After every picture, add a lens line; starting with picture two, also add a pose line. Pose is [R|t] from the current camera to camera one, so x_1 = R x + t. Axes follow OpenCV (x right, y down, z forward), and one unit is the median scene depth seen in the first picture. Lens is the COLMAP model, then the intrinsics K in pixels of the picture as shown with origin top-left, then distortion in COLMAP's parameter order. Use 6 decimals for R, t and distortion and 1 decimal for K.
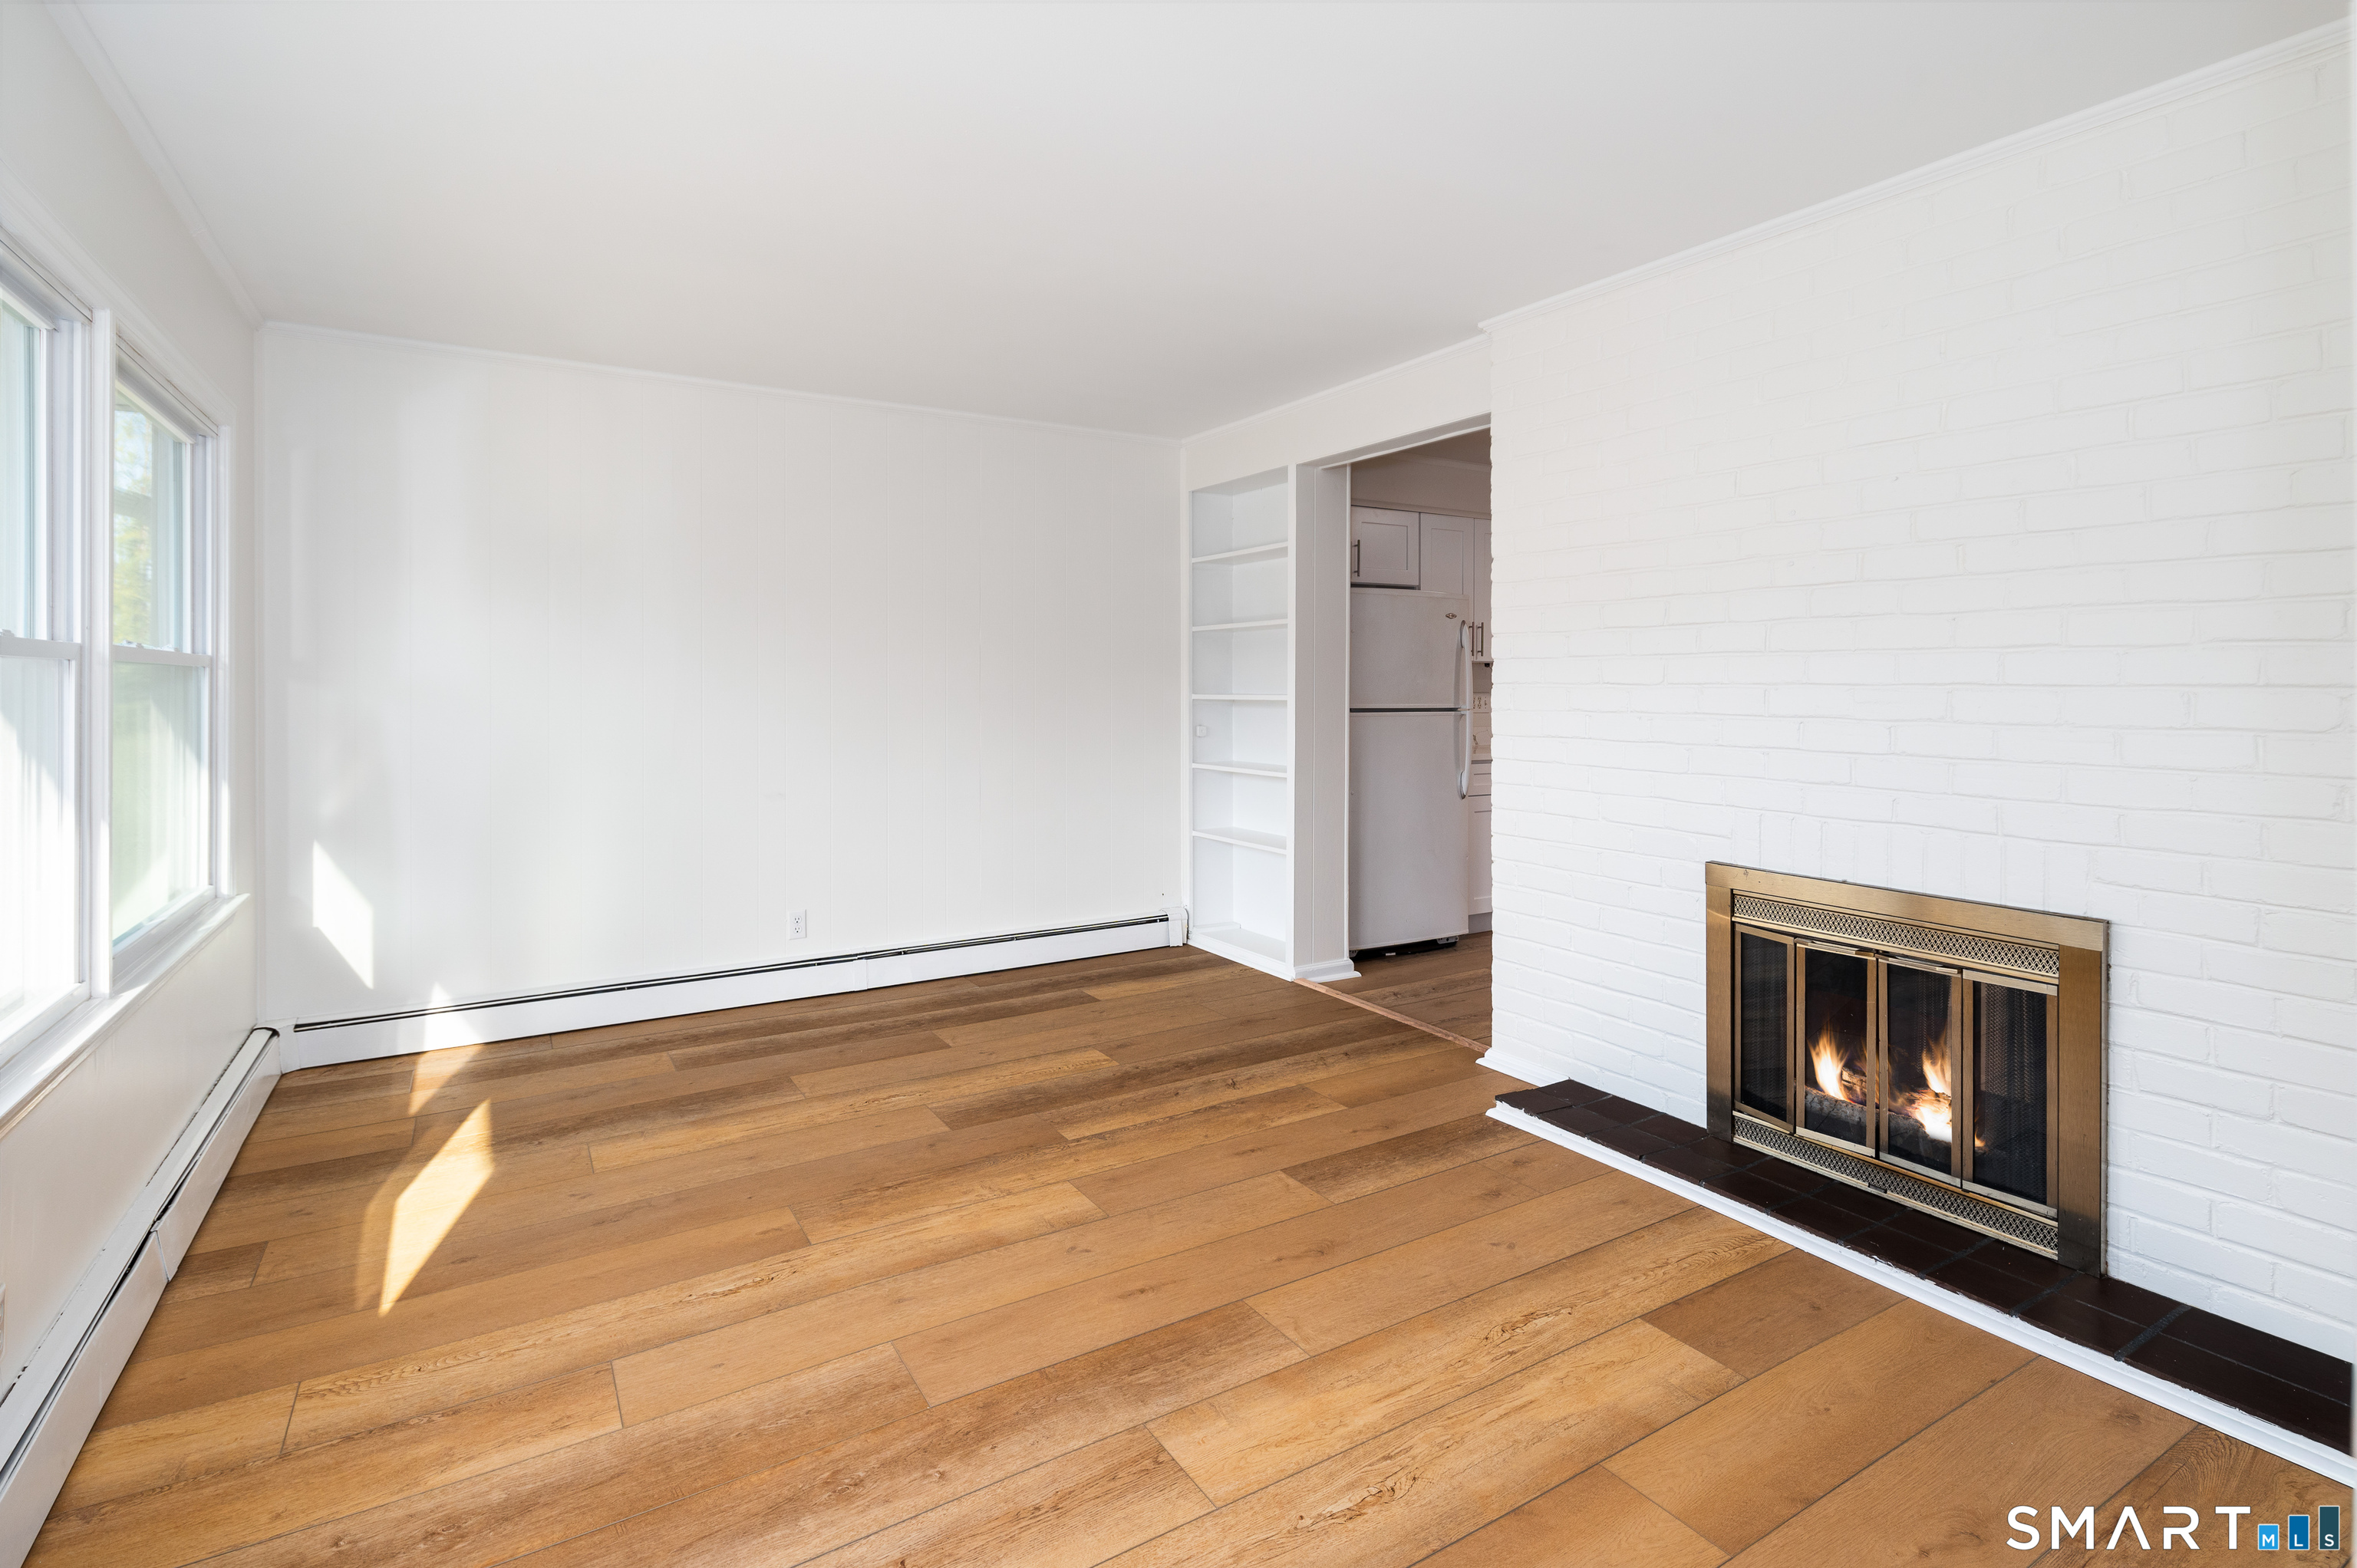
lens RADIAL K [[1141.0, 0, 1193.9], [0, 1141.0, 780.4], [0, 0, 1]] dist [-0.003147, -0.001870]
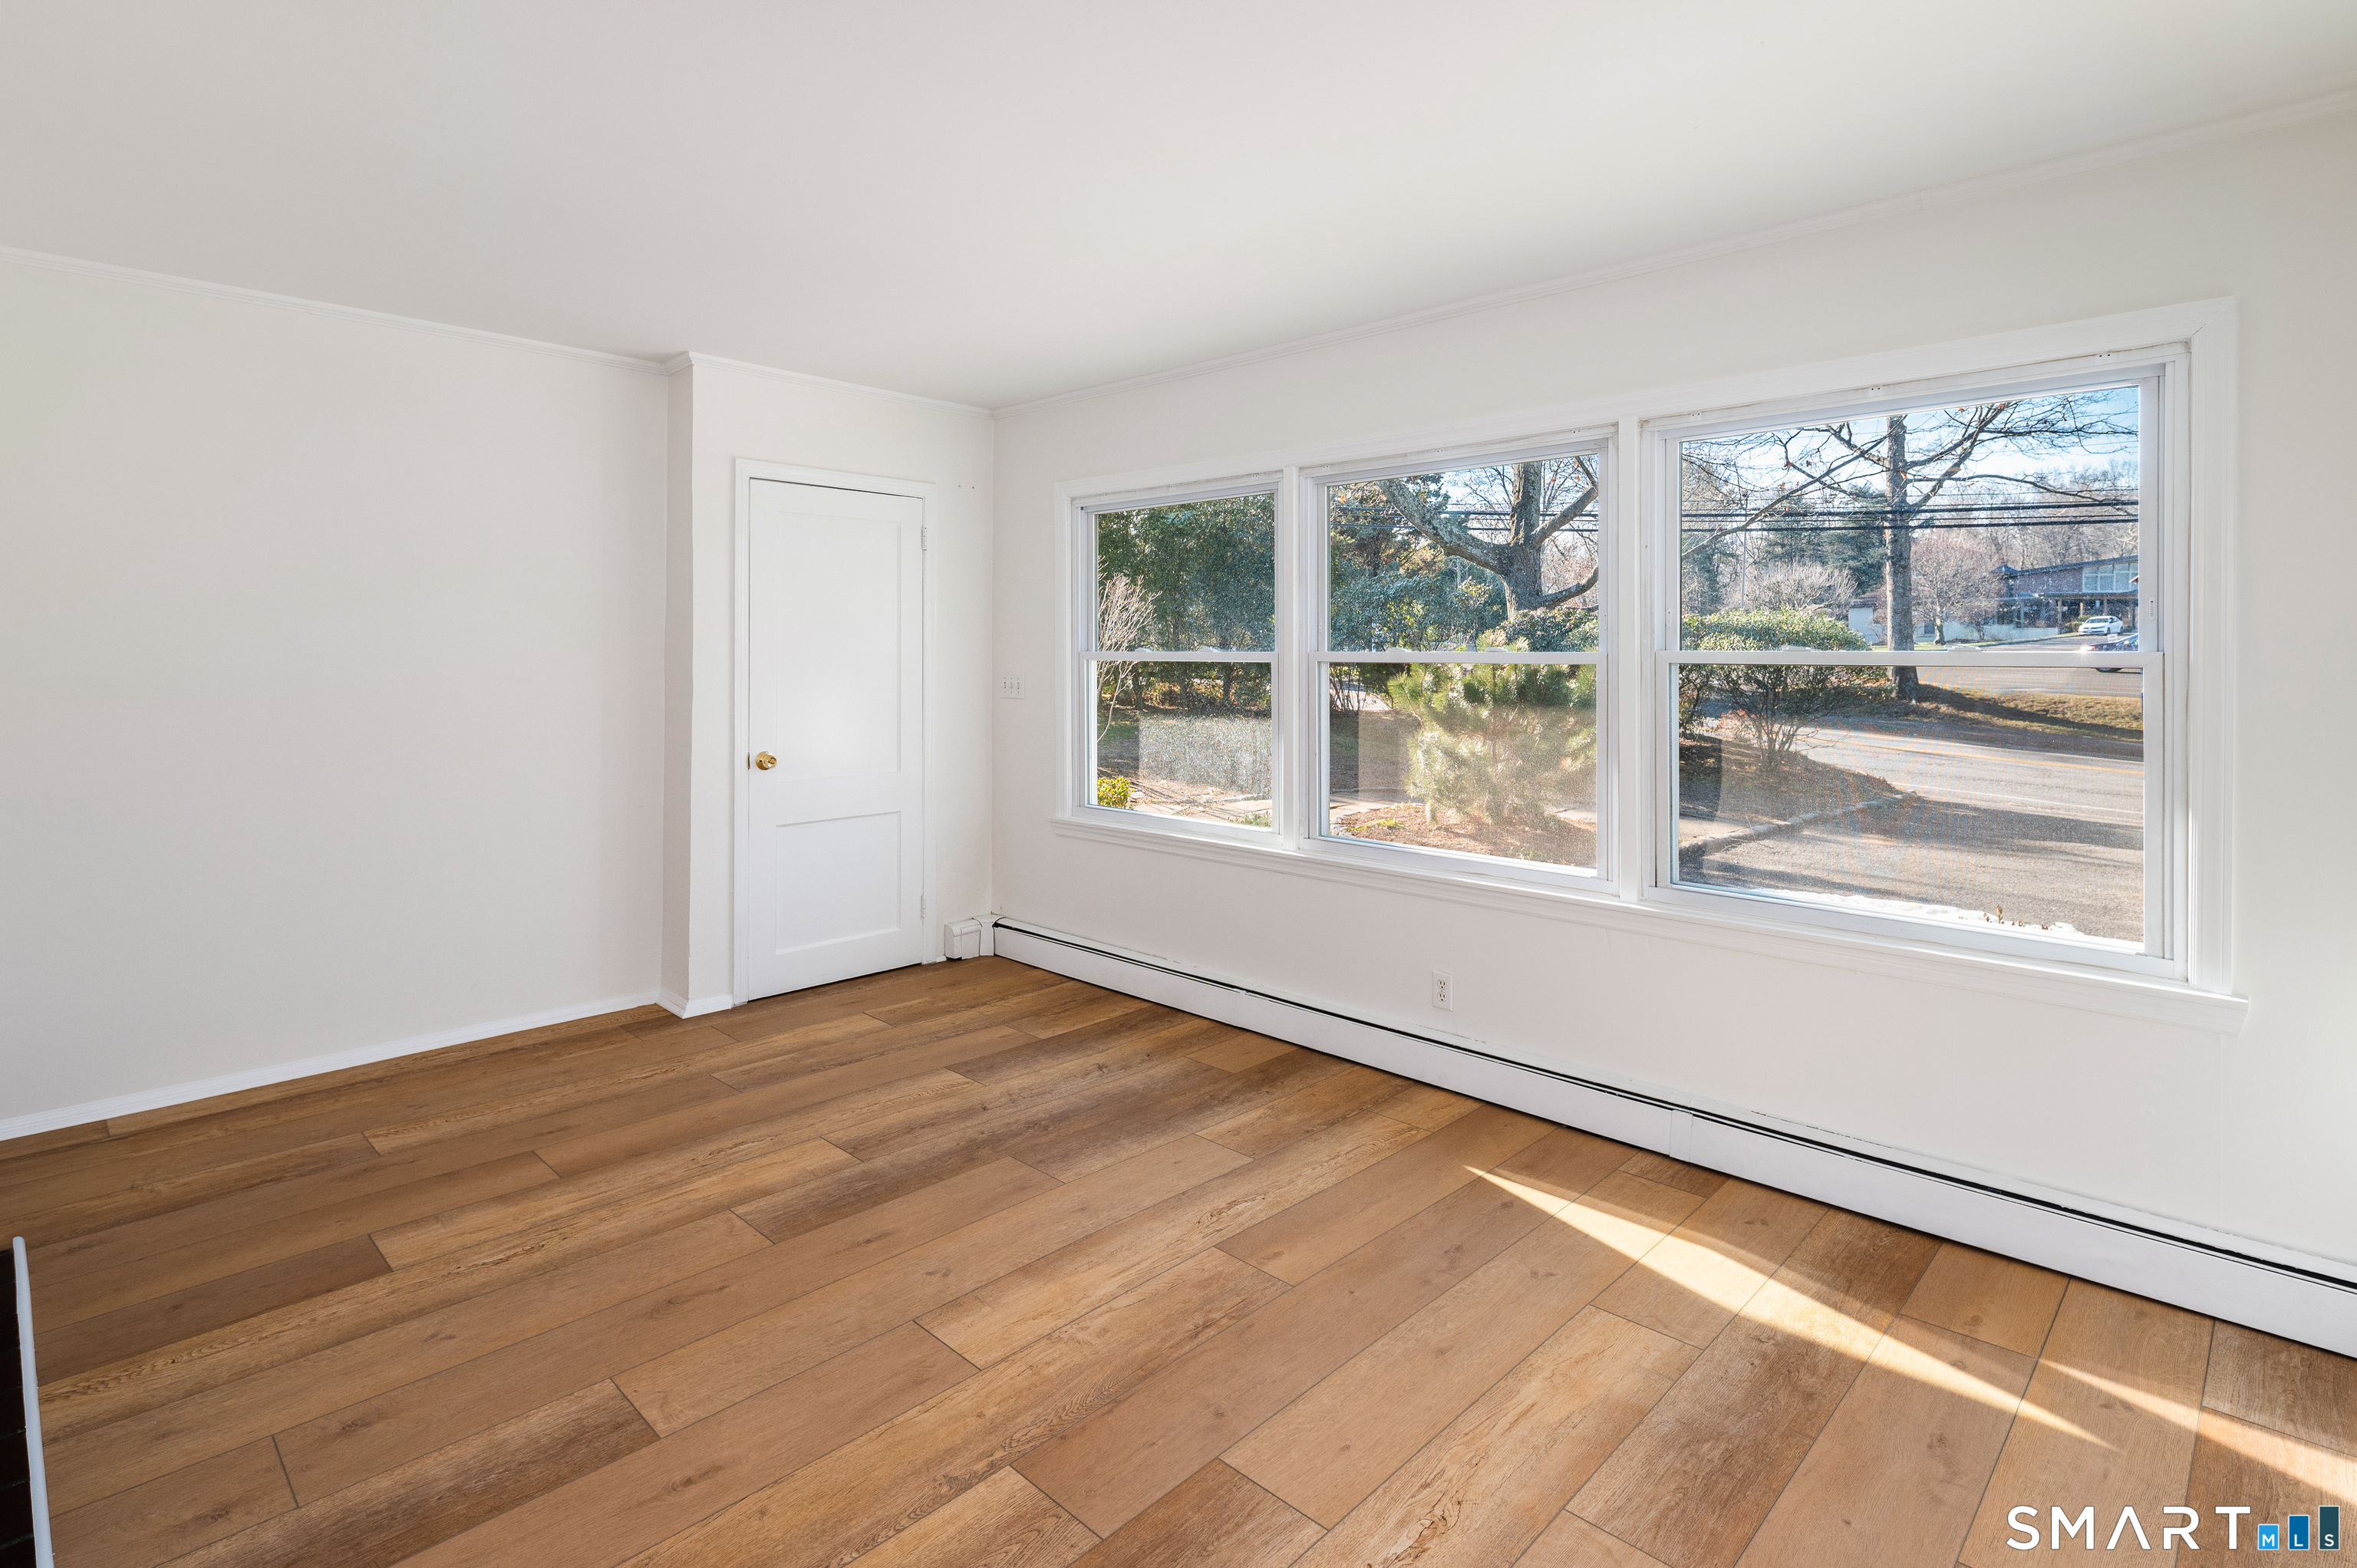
lens RADIAL K [[1141.0, 0, 1184.5], [0, 1141.0, 784.7], [0, 0, 1]] dist [-0.003147, -0.001870]
pose [[-0.969386, 0.025048, -0.244262, -0.076106], [-0.024387, 0.980044, 0.197281, -0.187599], [0.244329, 0.197198, -0.949429, 1.862083]]
